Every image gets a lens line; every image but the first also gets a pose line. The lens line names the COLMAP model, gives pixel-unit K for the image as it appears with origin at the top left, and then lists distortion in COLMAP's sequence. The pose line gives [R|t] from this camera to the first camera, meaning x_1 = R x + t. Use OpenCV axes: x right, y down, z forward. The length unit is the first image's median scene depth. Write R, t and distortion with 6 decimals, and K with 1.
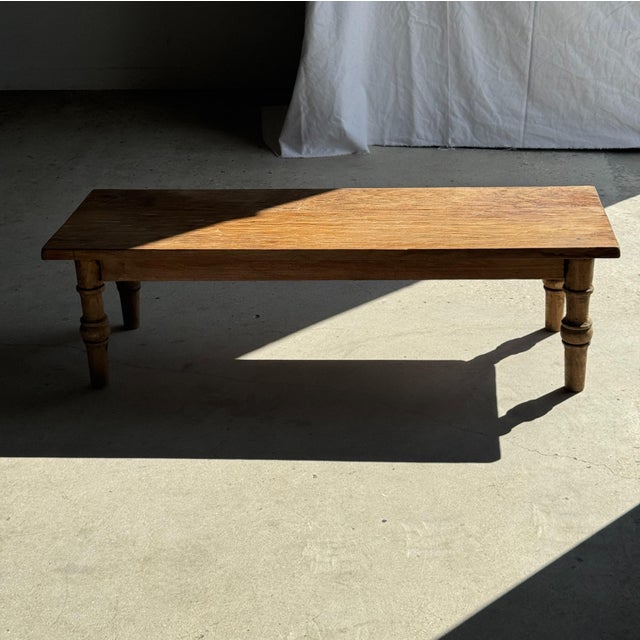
lens RADIAL K [[1209.6, 0, 312.8], [0, 1209.6, 310.6], [0, 0, 1]] dist [0.117316, 0.000000]
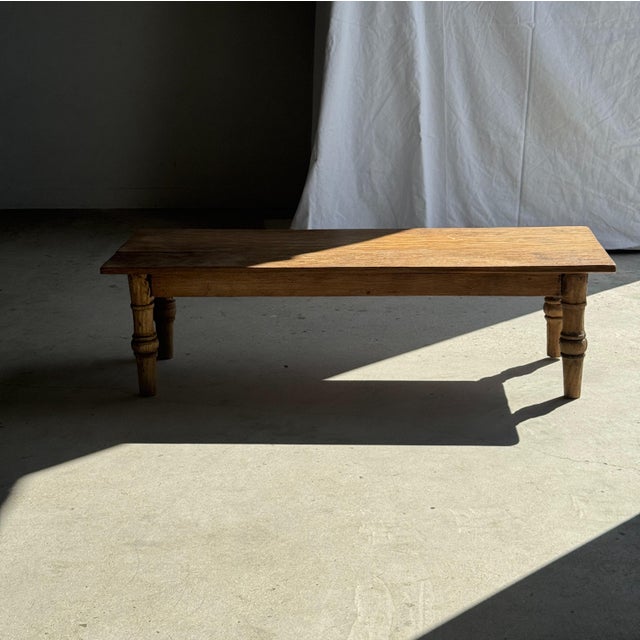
lens RADIAL K [[1209.6, 0, 307.4], [0, 1209.6, 318.7], [0, 0, 1]] dist [0.117316, 0.000000]
pose [[0.999405, 0.008349, 0.033470, -0.083665], [-0.003101, 0.988084, -0.153883, 0.167660], [-0.034356, 0.153688, 0.987522, -0.061110]]
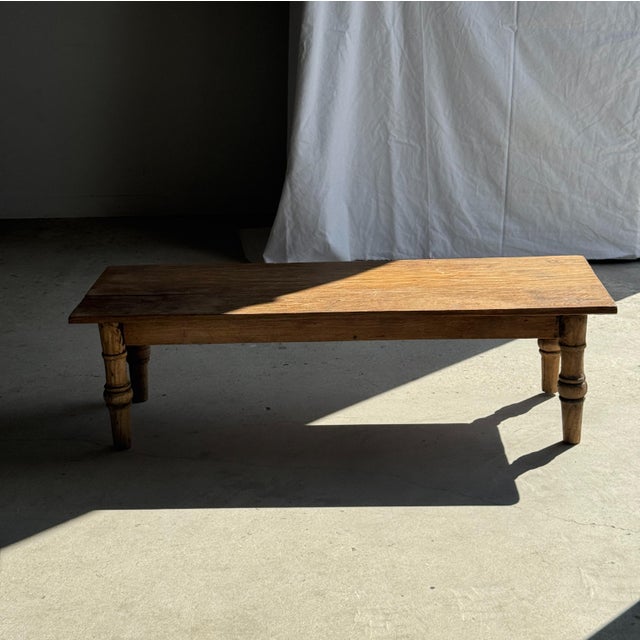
lens RADIAL K [[1209.6, 0, 304.9], [0, 1209.6, 315.2], [0, 0, 1]] dist [0.117316, 0.000000]
pose [[0.998467, -0.012585, 0.053893, -0.091029], [0.019515, 0.991315, -0.130054, 0.078362], [-0.051788, 0.130906, 0.990041, 0.002443]]
